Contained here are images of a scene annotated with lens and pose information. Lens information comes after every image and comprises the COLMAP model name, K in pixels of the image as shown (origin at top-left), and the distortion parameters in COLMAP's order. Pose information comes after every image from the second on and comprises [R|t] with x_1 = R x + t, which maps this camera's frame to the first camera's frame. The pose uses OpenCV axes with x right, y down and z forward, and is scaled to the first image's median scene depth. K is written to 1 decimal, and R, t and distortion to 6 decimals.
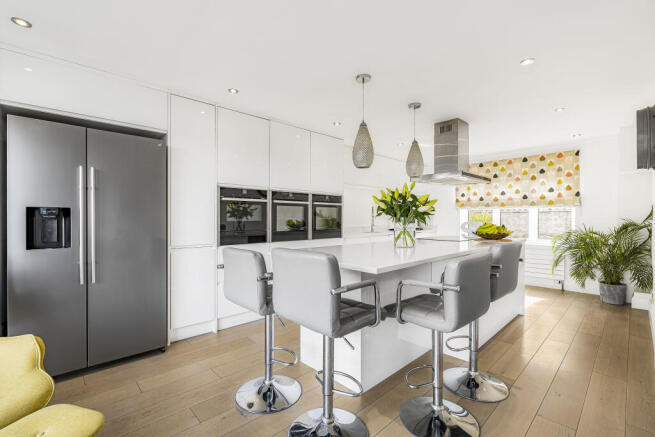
lens RADIAL K [[289.4, 0, 326.0], [0, 289.4, 219.5], [0, 0, 1]] dist [-0.012074, -0.000170]
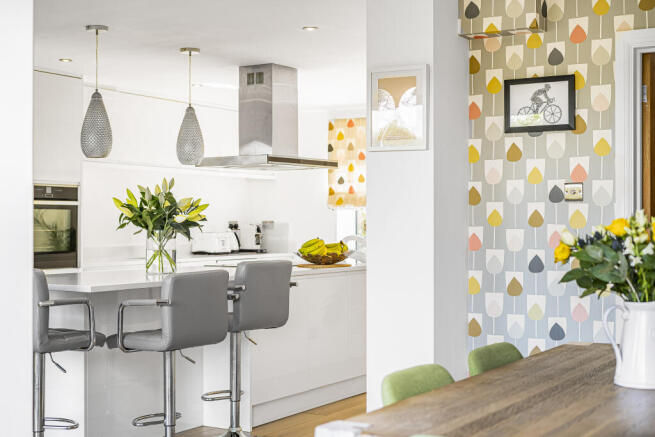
lens RADIAL K [[1028.5, 0, 325.6], [0, 1028.5, 222.2], [0, 0, 1]] dist [-0.039941, 0.000000]
pose [[0.970885, 0.001066, 0.239544, 0.069814], [-0.000029, 0.999991, -0.004335, -0.014802], [-0.239546, 0.004201, 0.970876, -1.433915]]
